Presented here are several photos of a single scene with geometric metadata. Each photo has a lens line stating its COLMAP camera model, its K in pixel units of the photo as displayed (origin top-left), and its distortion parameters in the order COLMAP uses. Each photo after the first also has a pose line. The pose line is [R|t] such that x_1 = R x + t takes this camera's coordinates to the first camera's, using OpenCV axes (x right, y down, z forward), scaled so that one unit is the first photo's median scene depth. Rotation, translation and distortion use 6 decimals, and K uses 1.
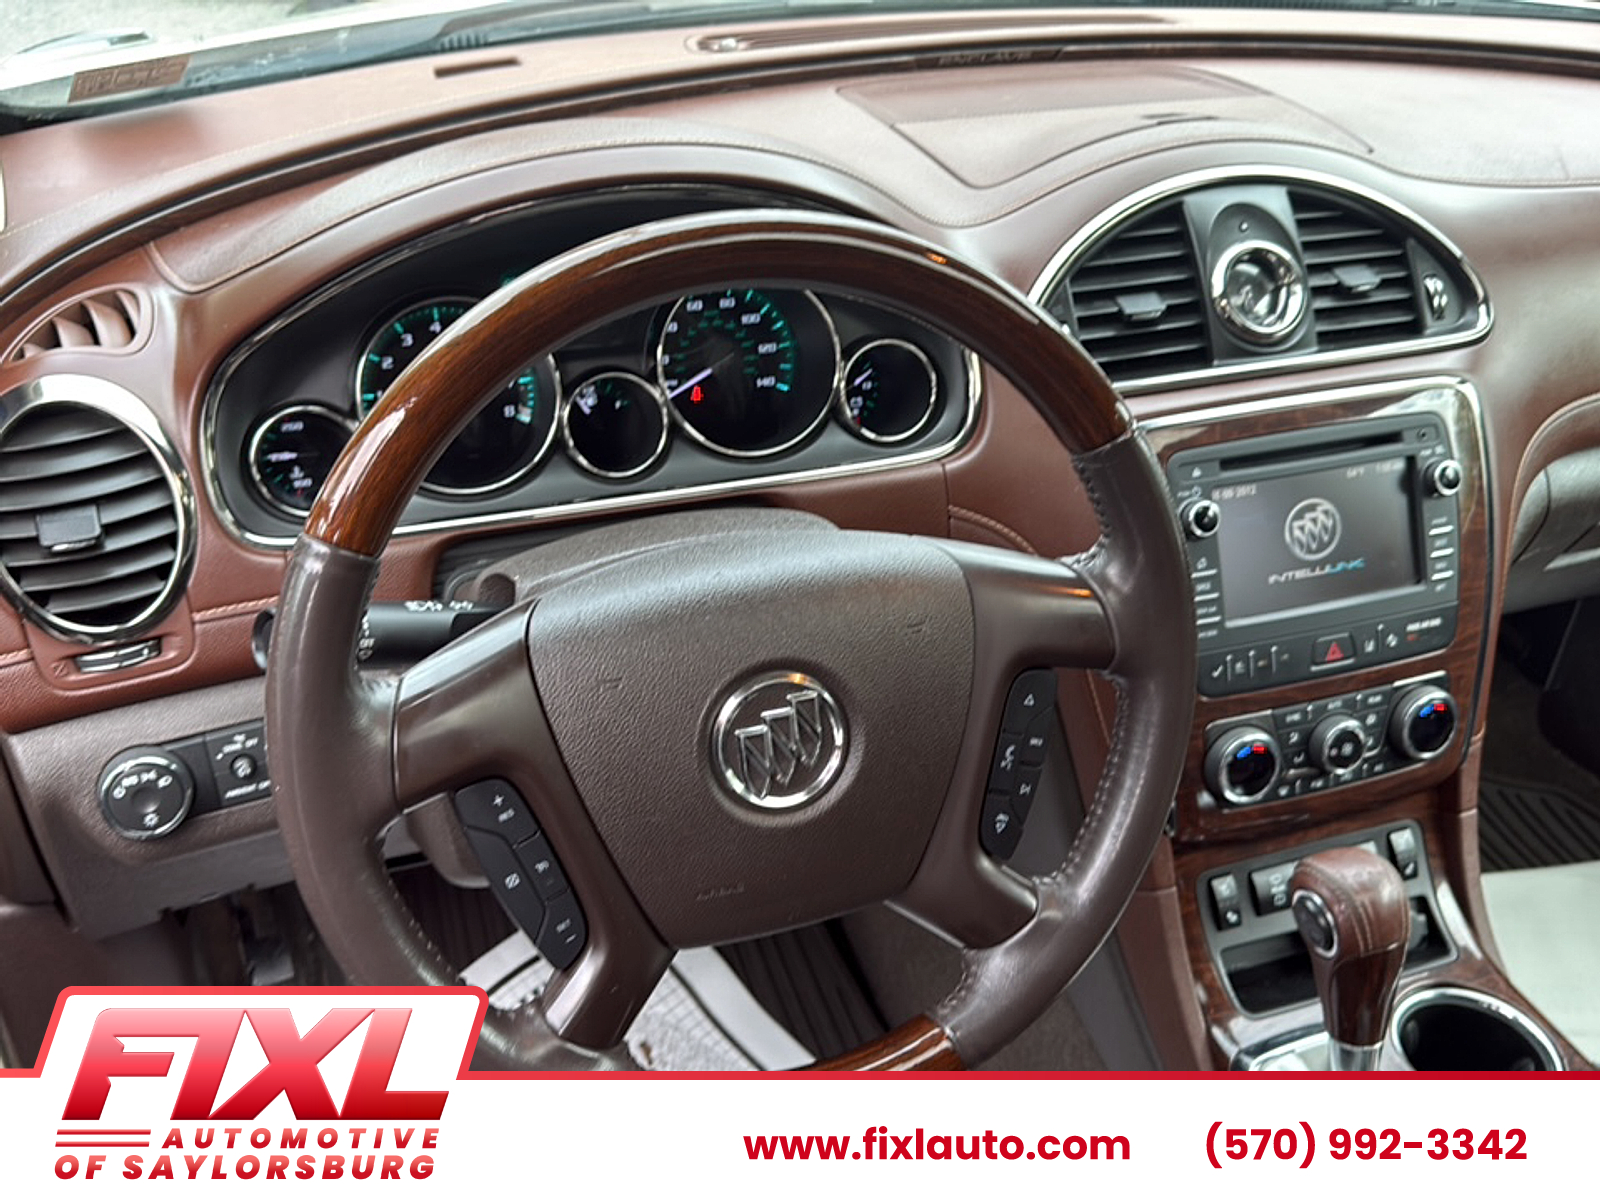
lens RADIAL K [[1478.0, 0, 800.0], [0, 1478.0, 600.0], [0, 0, 1]] dist [0.131159, -0.297616]
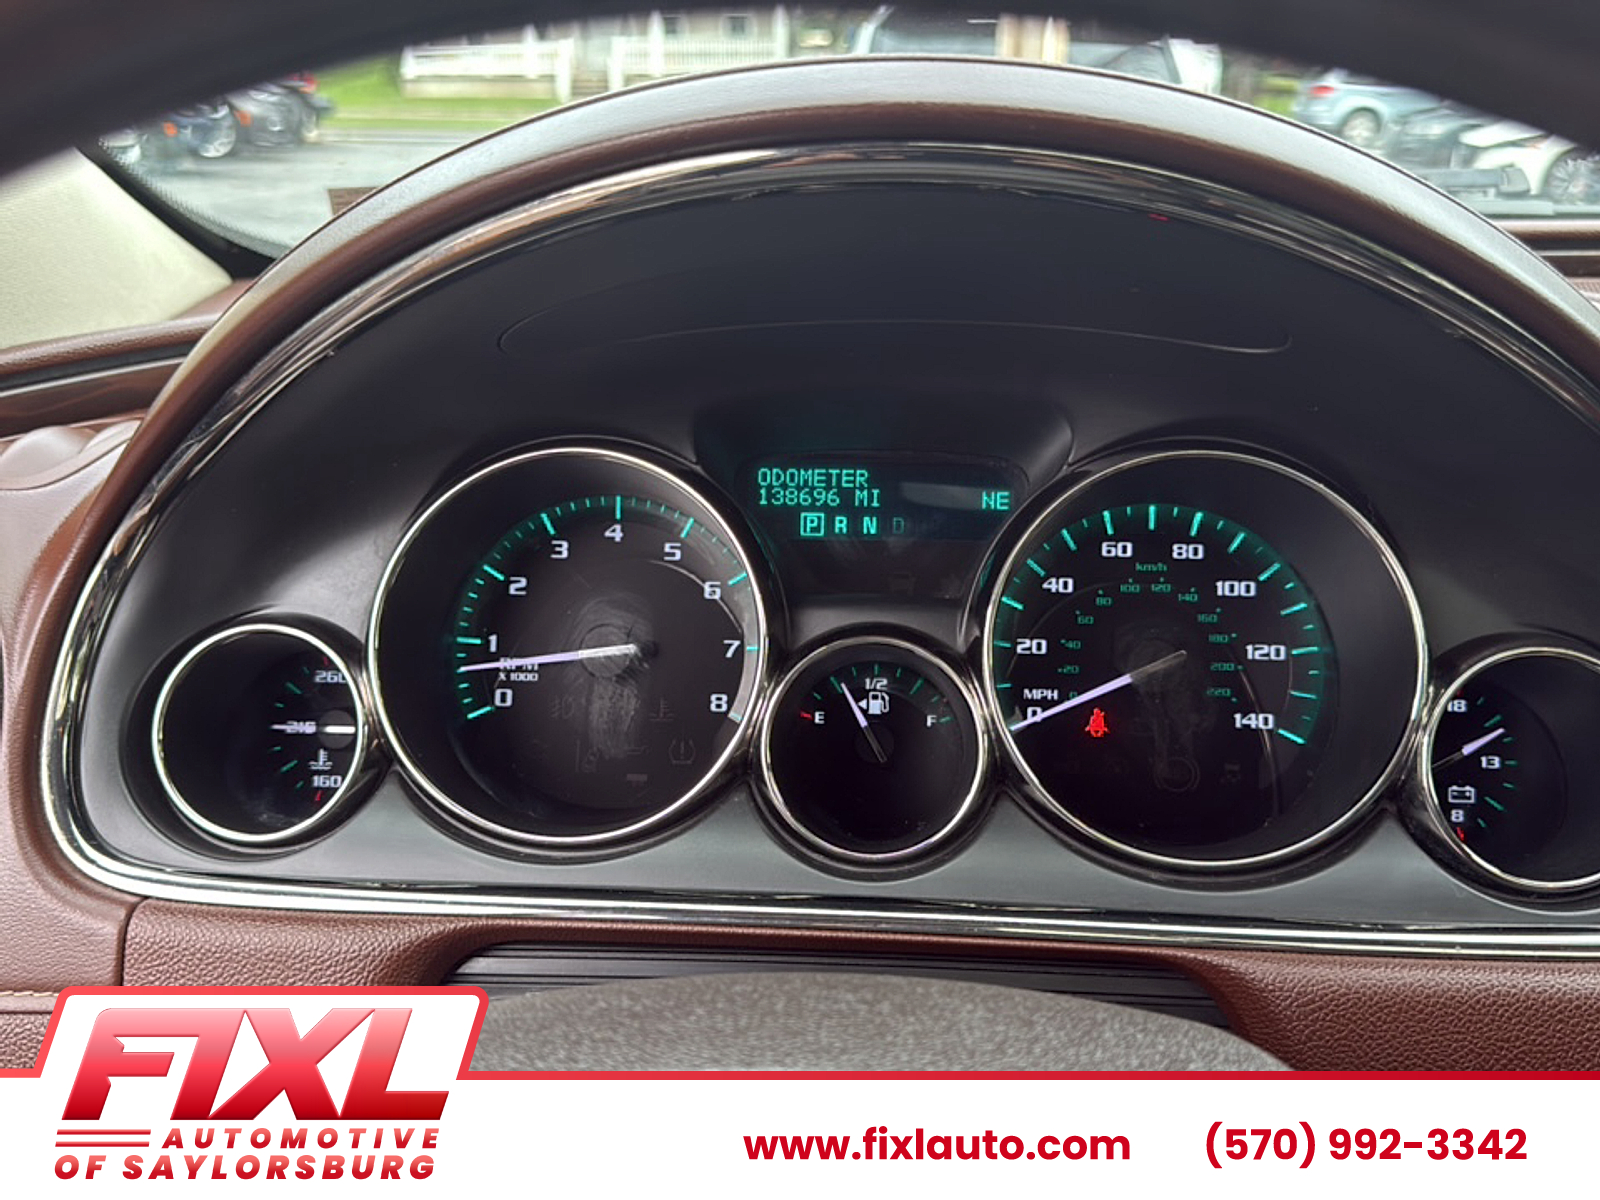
lens RADIAL K [[1480.4, 0, 800.0], [0, 1480.4, 600.0], [0, 0, 1]] dist [0.163048, -0.401945]
pose [[0.913131, 0.095917, -0.396222, 0.031061], [-0.196932, 0.954786, -0.222715, -0.049860], [0.356945, 0.281397, 0.890733, 0.520524]]
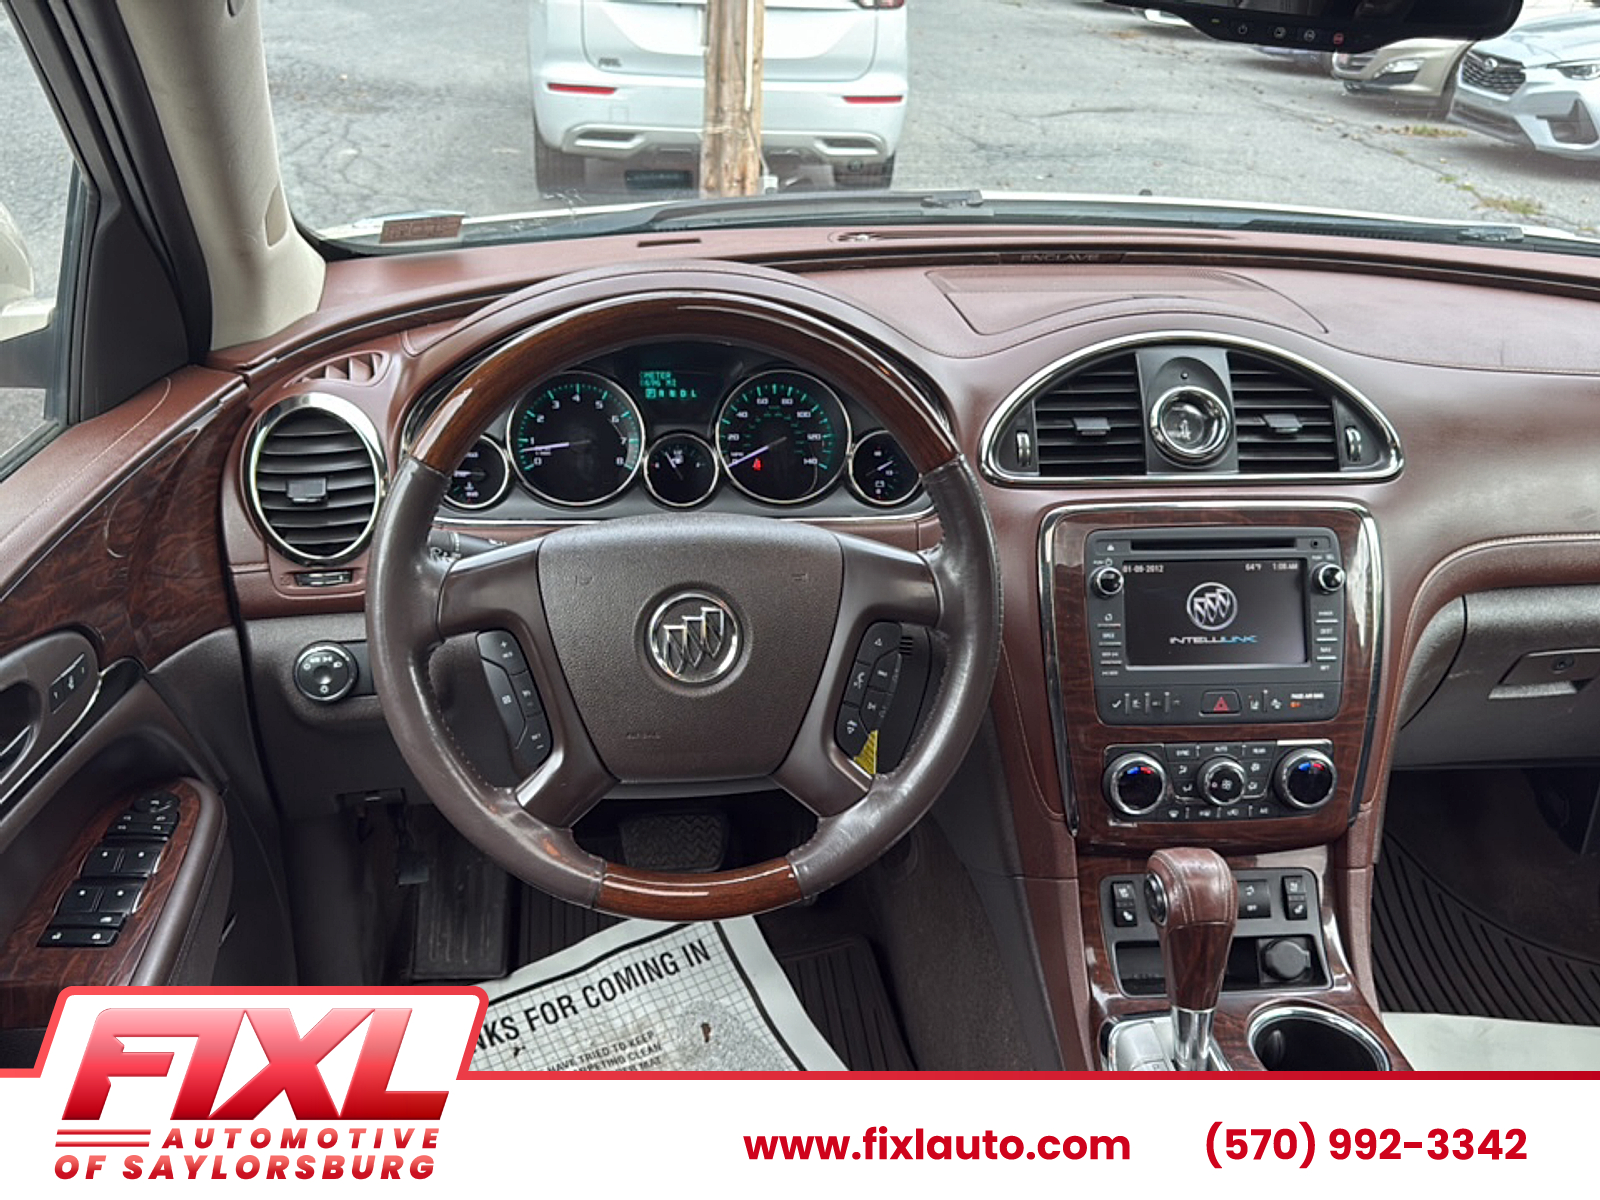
lens RADIAL K [[1480.4, 0, 800.0], [0, 1480.4, 600.0], [0, 0, 1]] dist [0.163048, -0.401945]
pose [[0.972596, 0.099327, -0.210218, 0.269008], [-0.129977, 0.981953, -0.137385, 0.166652], [0.192778, 0.160944, 0.967953, -0.294318]]
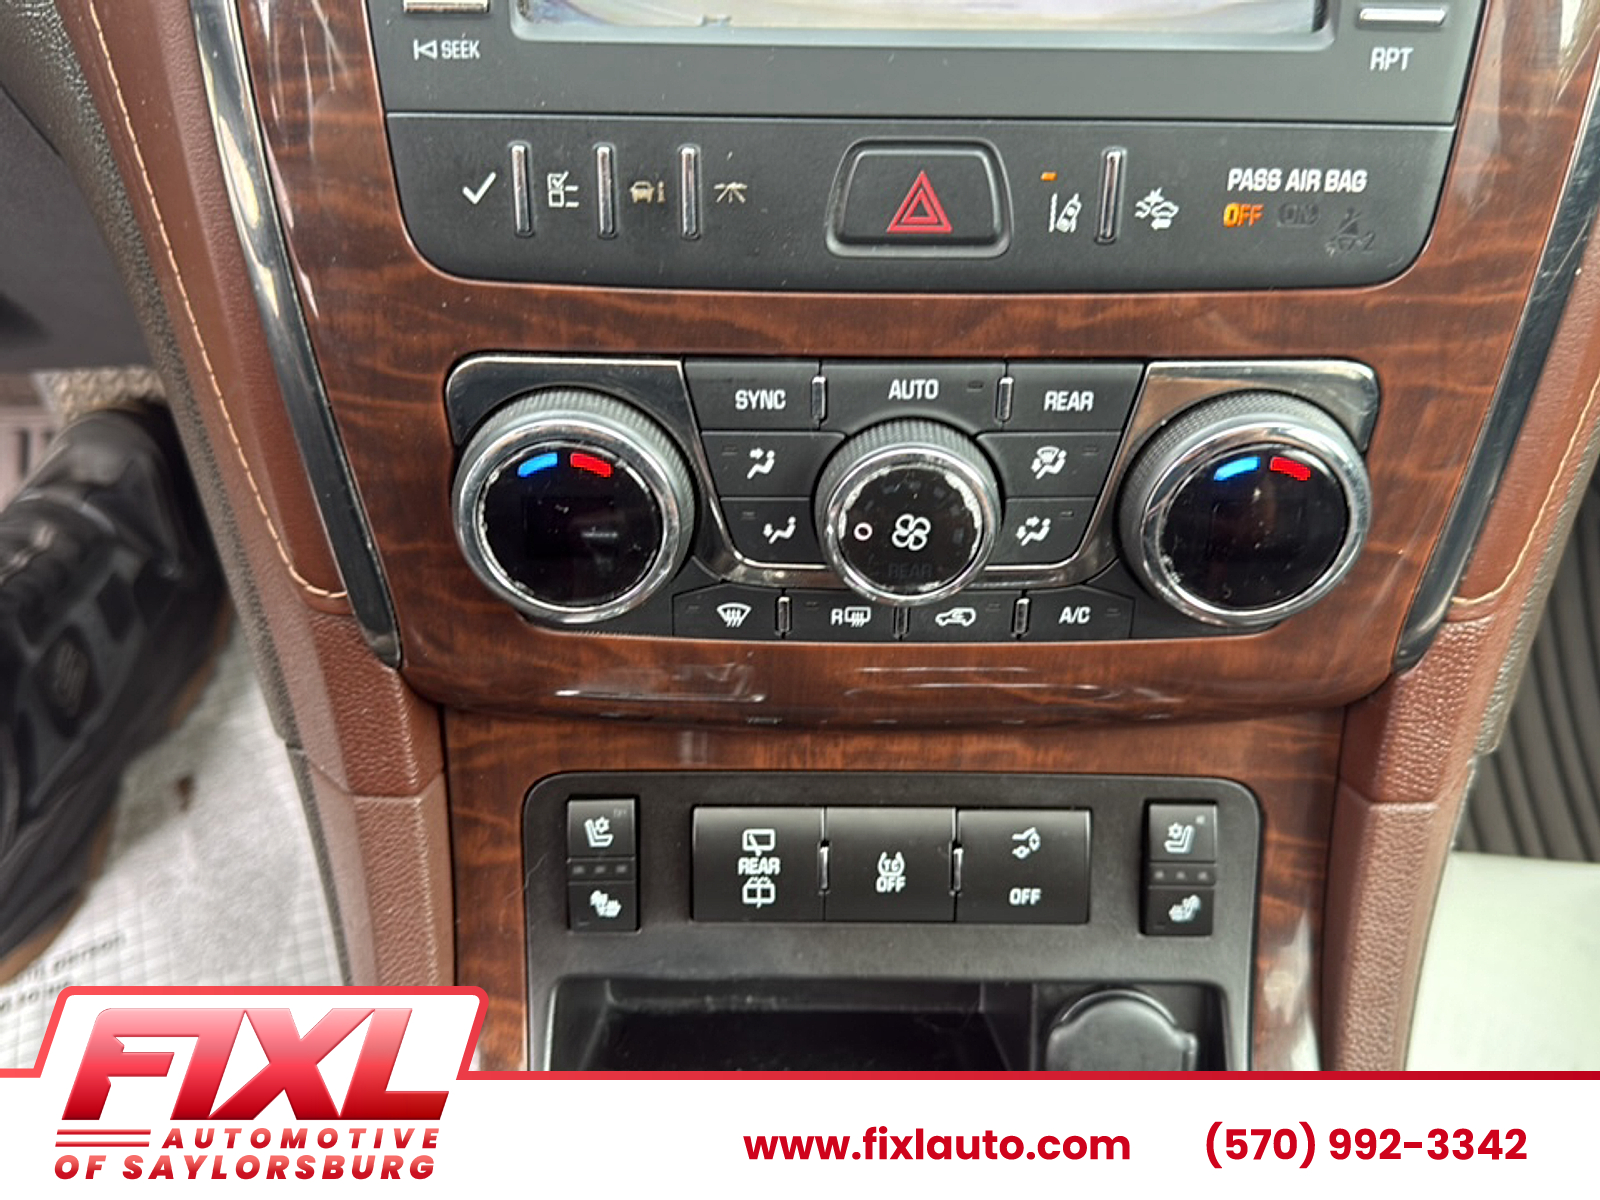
lens RADIAL K [[1480.4, 0, 800.0], [0, 1480.4, 600.0], [0, 0, 1]] dist [0.163048, -0.401945]
pose [[0.937607, 0.226296, -0.263976, 0.432016], [-0.172756, 0.962069, 0.211136, 0.051473], [0.301742, -0.152359, 0.941137, 0.697682]]
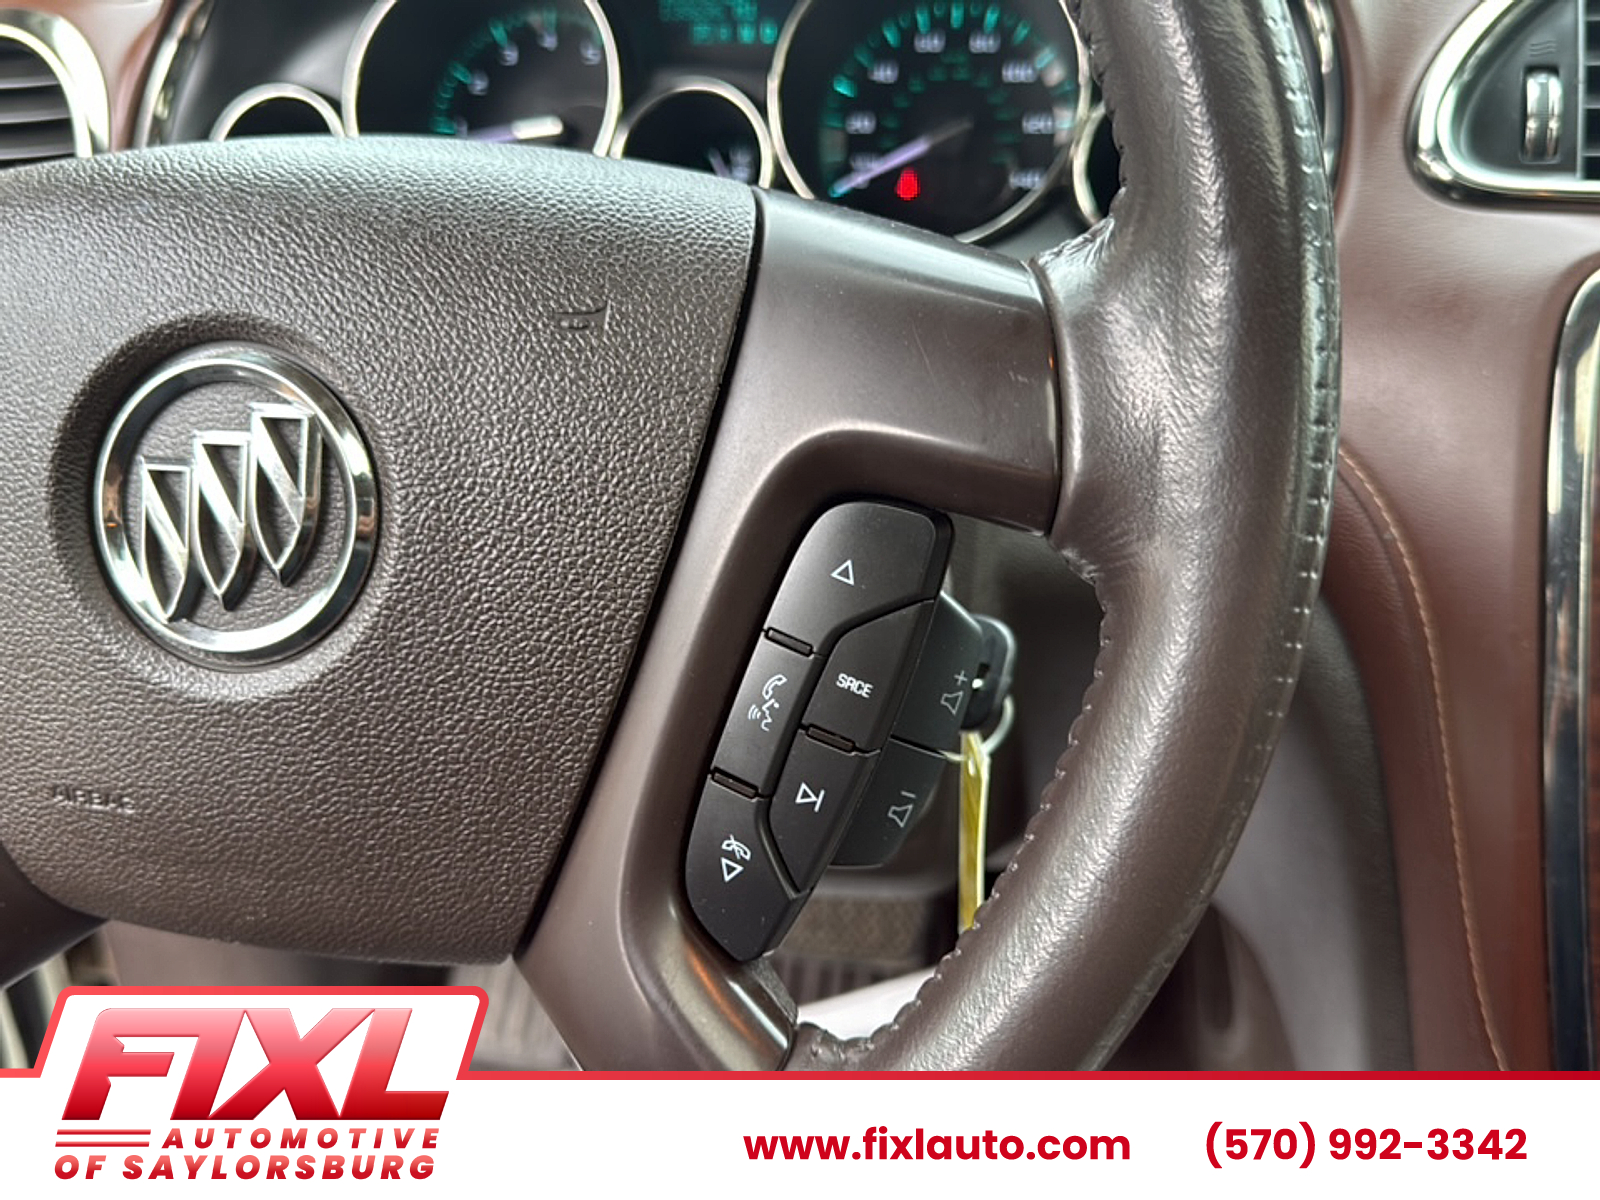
lens RADIAL K [[1480.4, 0, 800.0], [0, 1480.4, 600.0], [0, 0, 1]] dist [0.163048, -0.401945]
pose [[0.841008, 0.189613, -0.506708, 0.246653], [-0.241955, 0.969512, -0.038789, 0.066218], [0.483904, 0.155222, 0.861245, 0.463648]]
